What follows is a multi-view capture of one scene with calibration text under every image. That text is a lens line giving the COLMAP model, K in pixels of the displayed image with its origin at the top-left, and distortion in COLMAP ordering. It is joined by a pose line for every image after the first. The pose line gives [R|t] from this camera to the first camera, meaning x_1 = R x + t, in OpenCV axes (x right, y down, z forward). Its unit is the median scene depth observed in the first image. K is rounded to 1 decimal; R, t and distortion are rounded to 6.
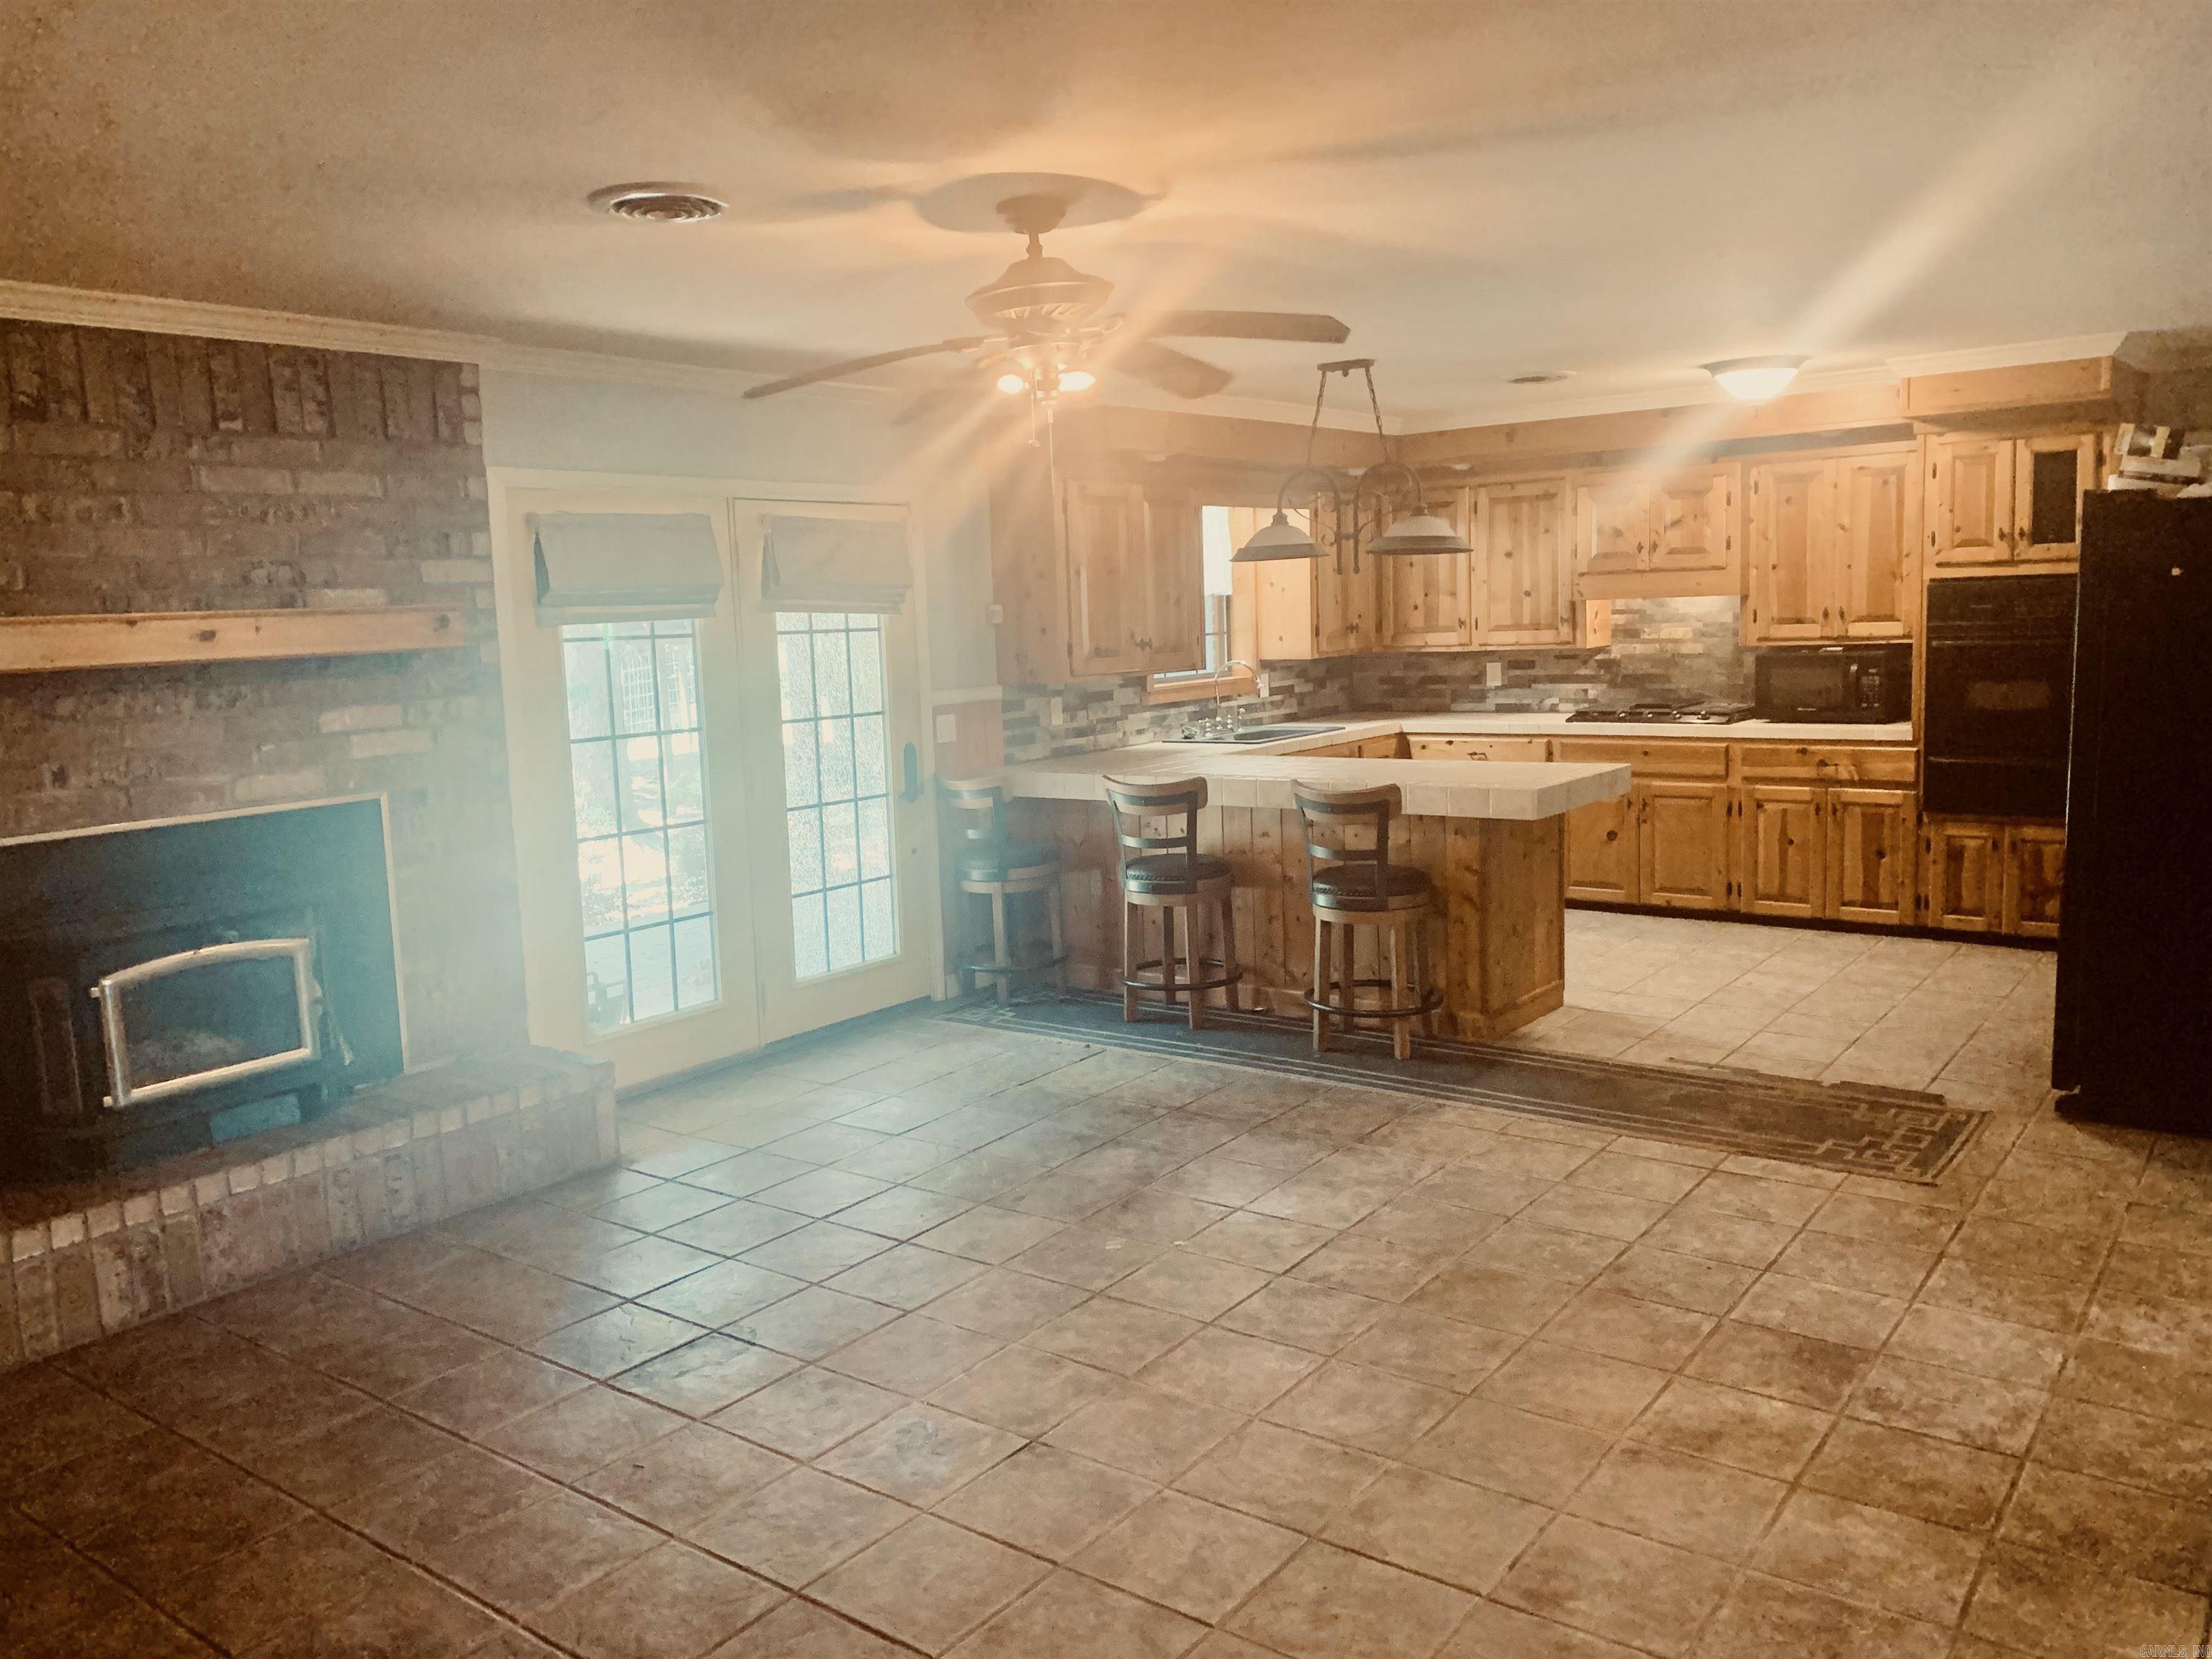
lens RADIAL K [[1697.4, 0, 1091.7], [0, 1697.4, 815.1], [0, 0, 1]] dist [0.047083, -0.052658]
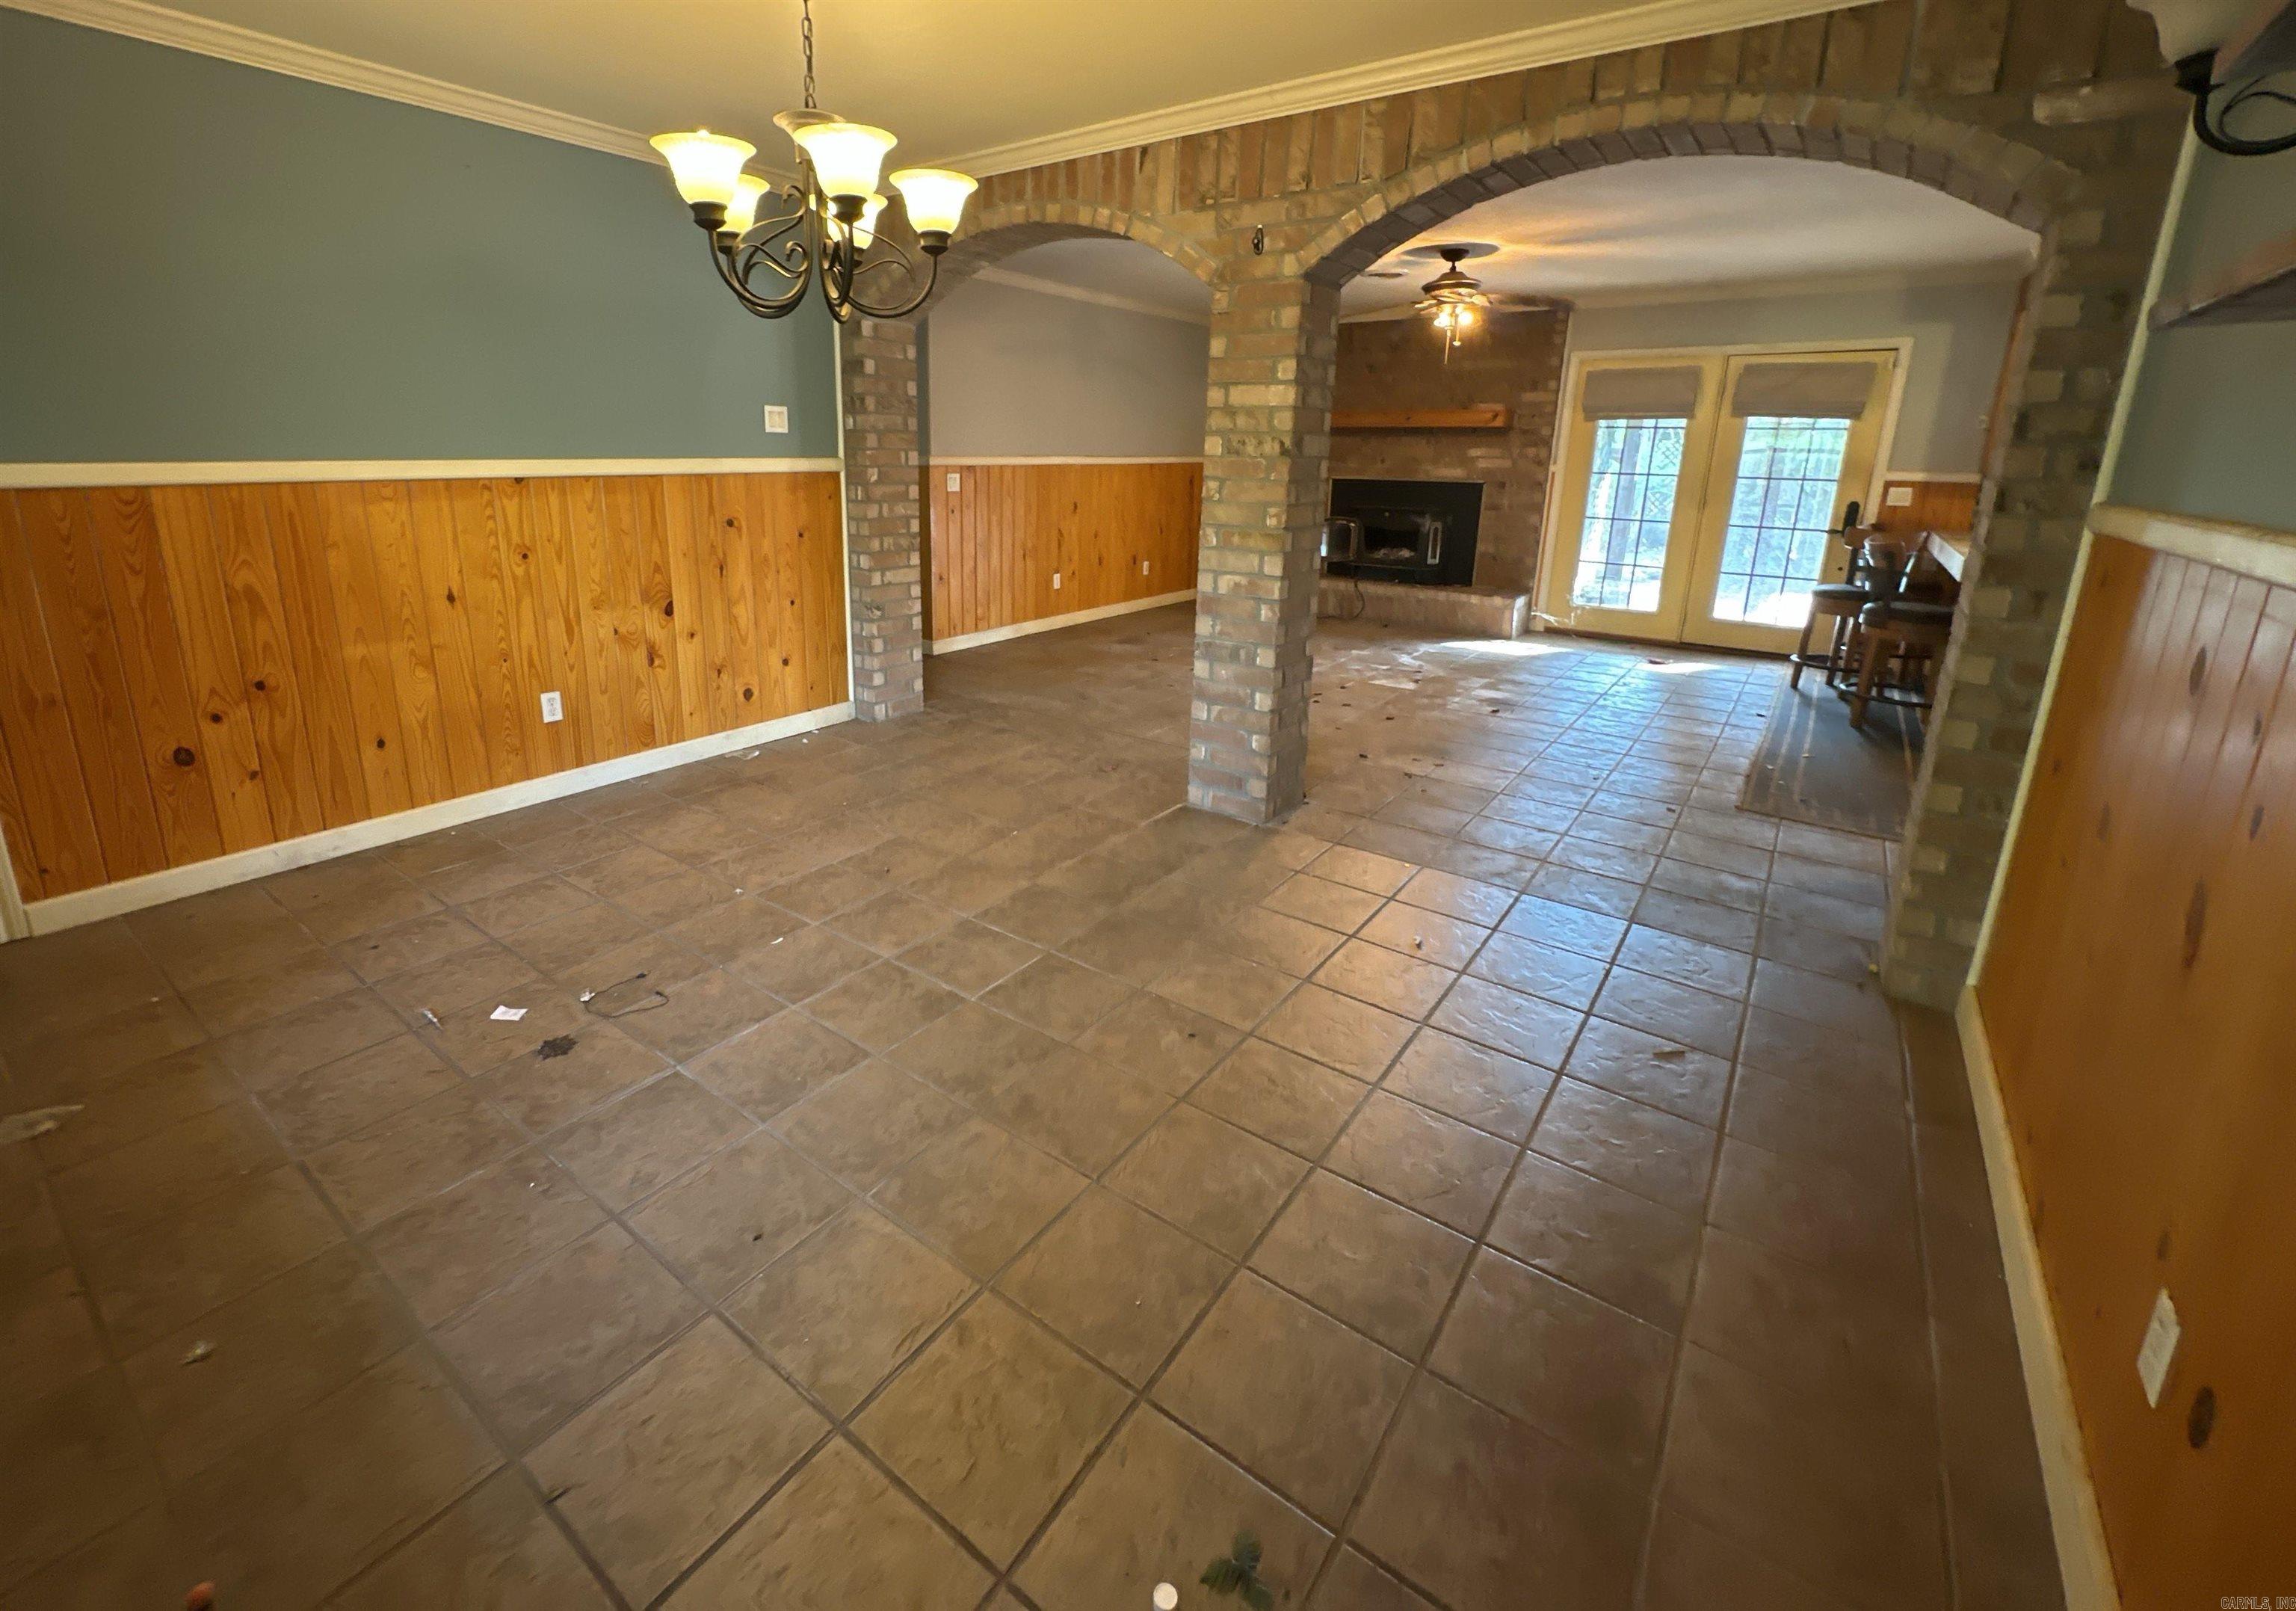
lens RADIAL K [[995.2, 0, 1059.7], [0, 995.2, 693.7], [0, 0, 1]] dist [0.012594, 0.000326]
pose [[-0.017016, 0.280585, -0.959678, 0.810167], [-0.139725, 0.949732, 0.280155, -0.028091], [0.990044, 0.138858, 0.023044, 0.227022]]
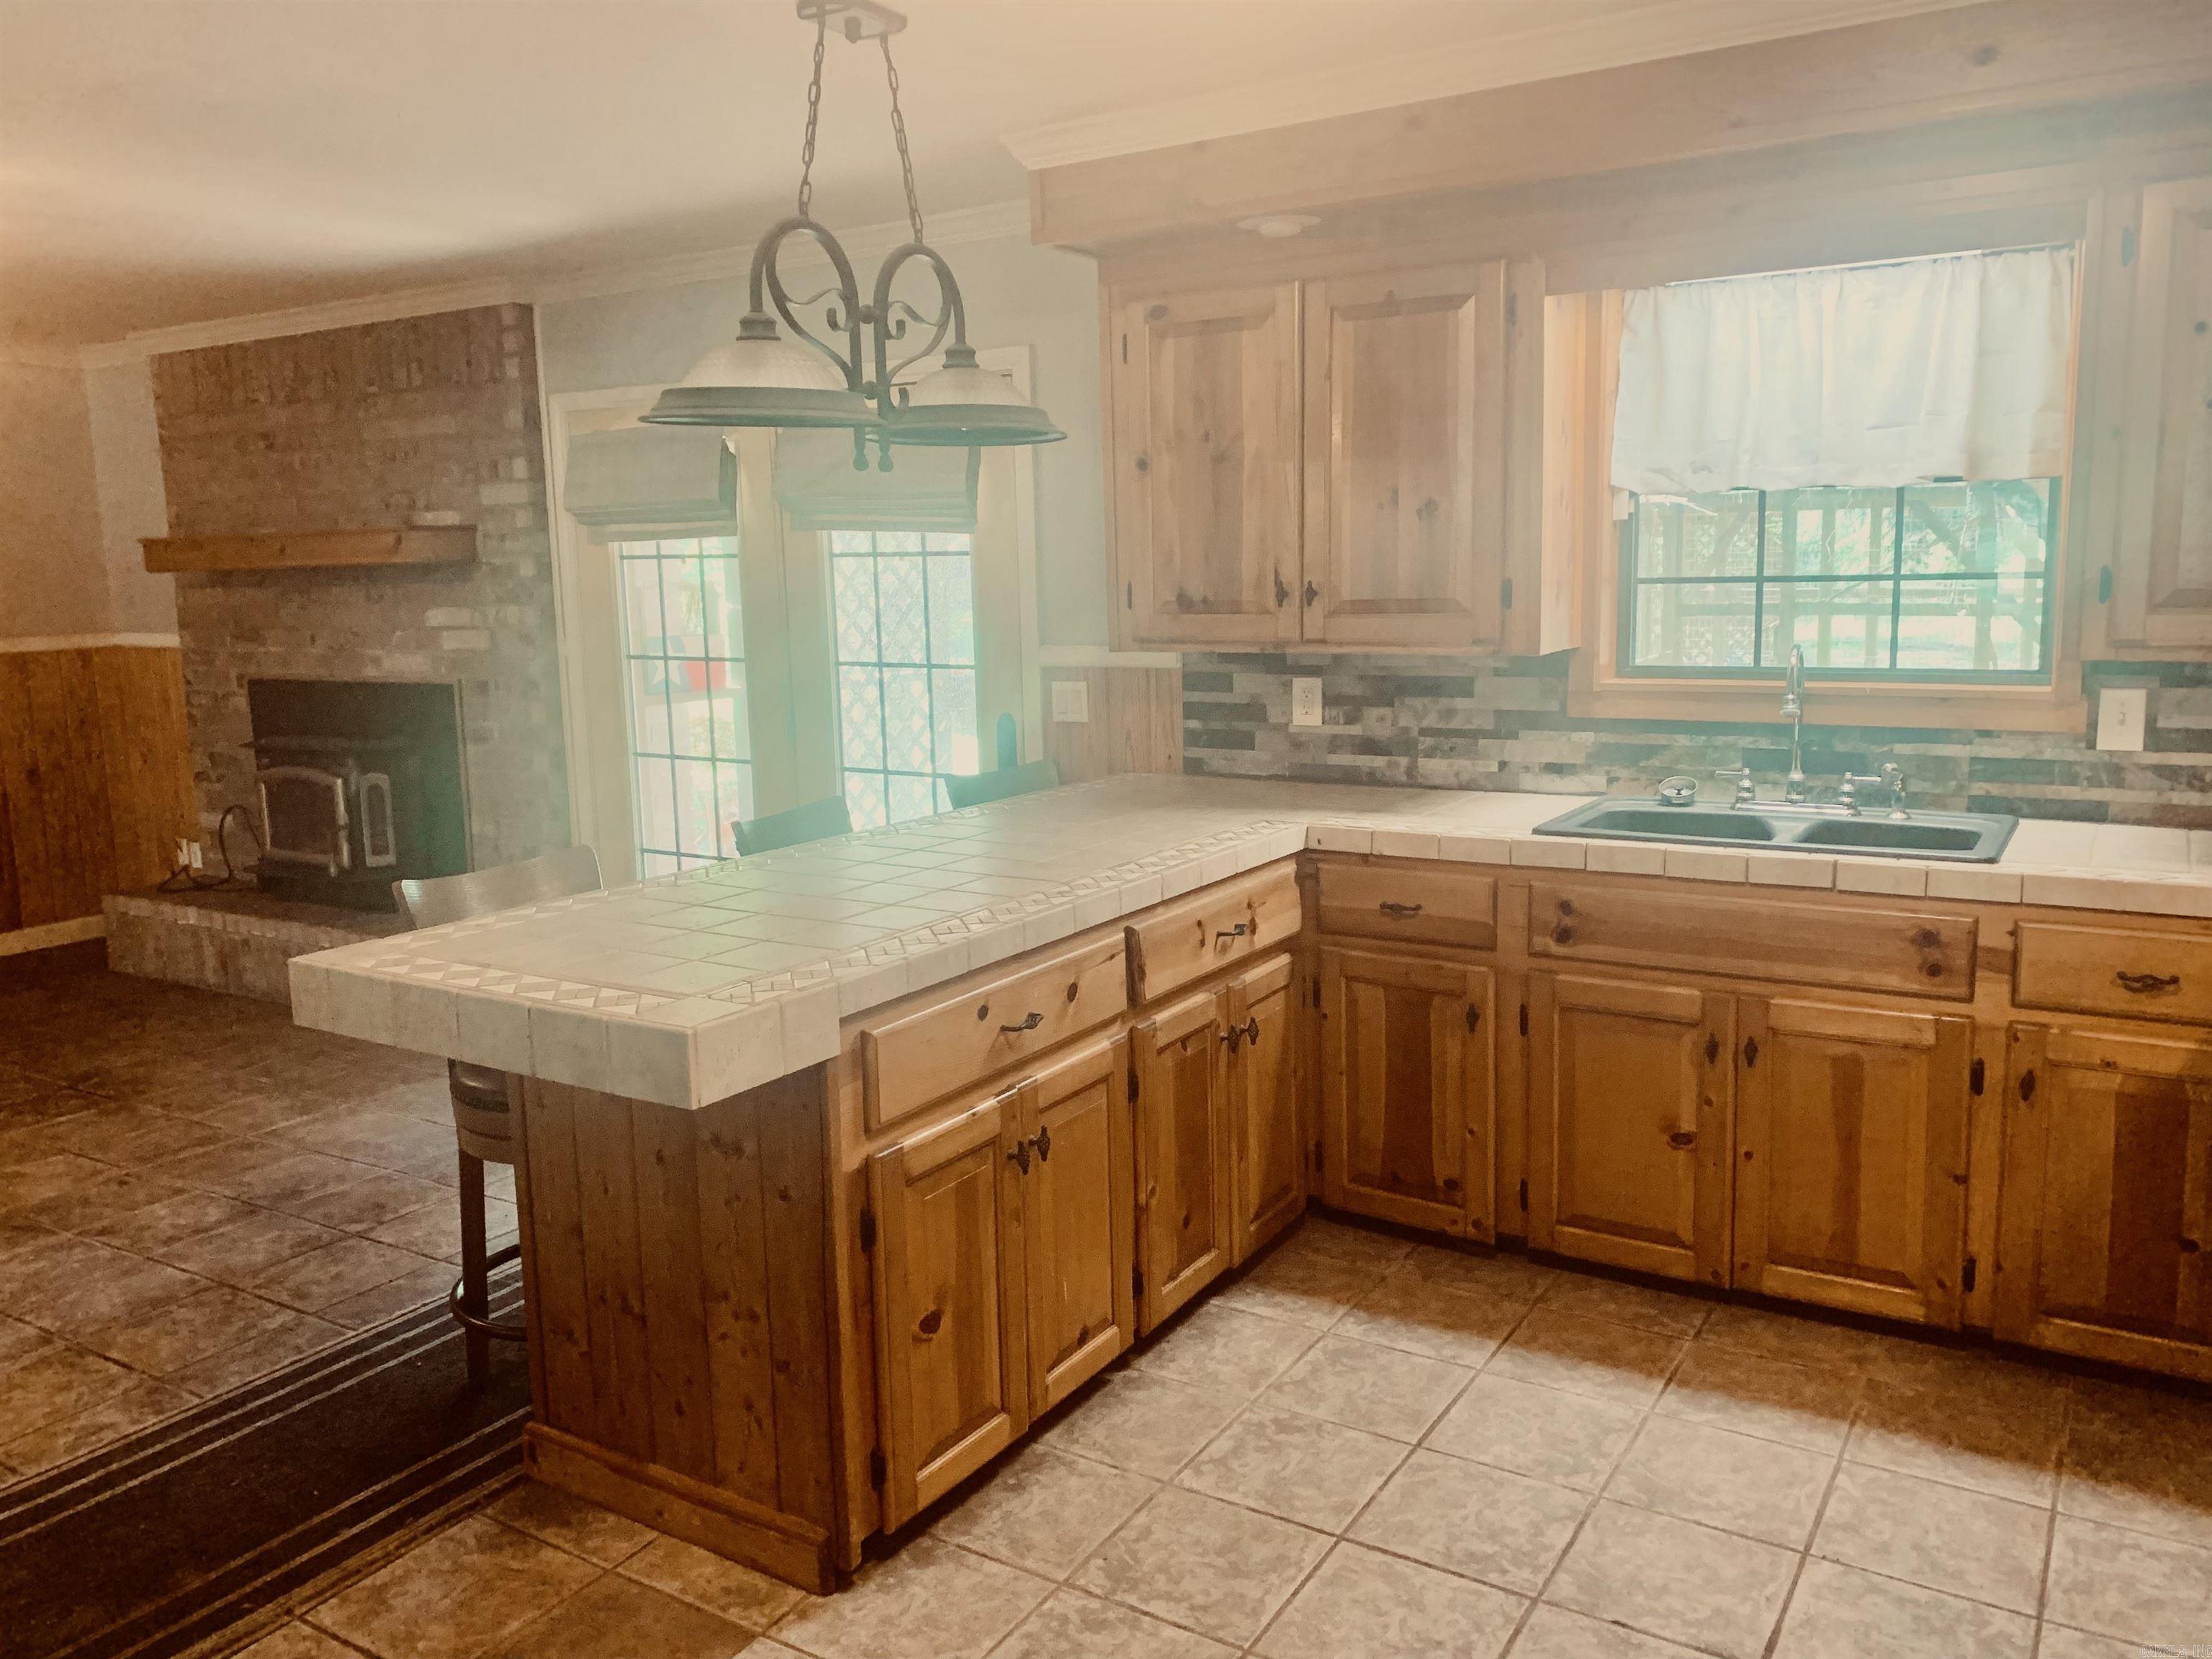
lens RADIAL K [[1697.4, 0, 1093.0], [0, 1697.4, 799.4], [0, 0, 1]] dist [0.047083, -0.052658]
pose [[0.087786, 0.179075, -0.979911, 0.556337], [-0.102271, 0.980131, 0.169953, -0.121726], [0.990876, 0.085297, 0.104356, 0.886621]]
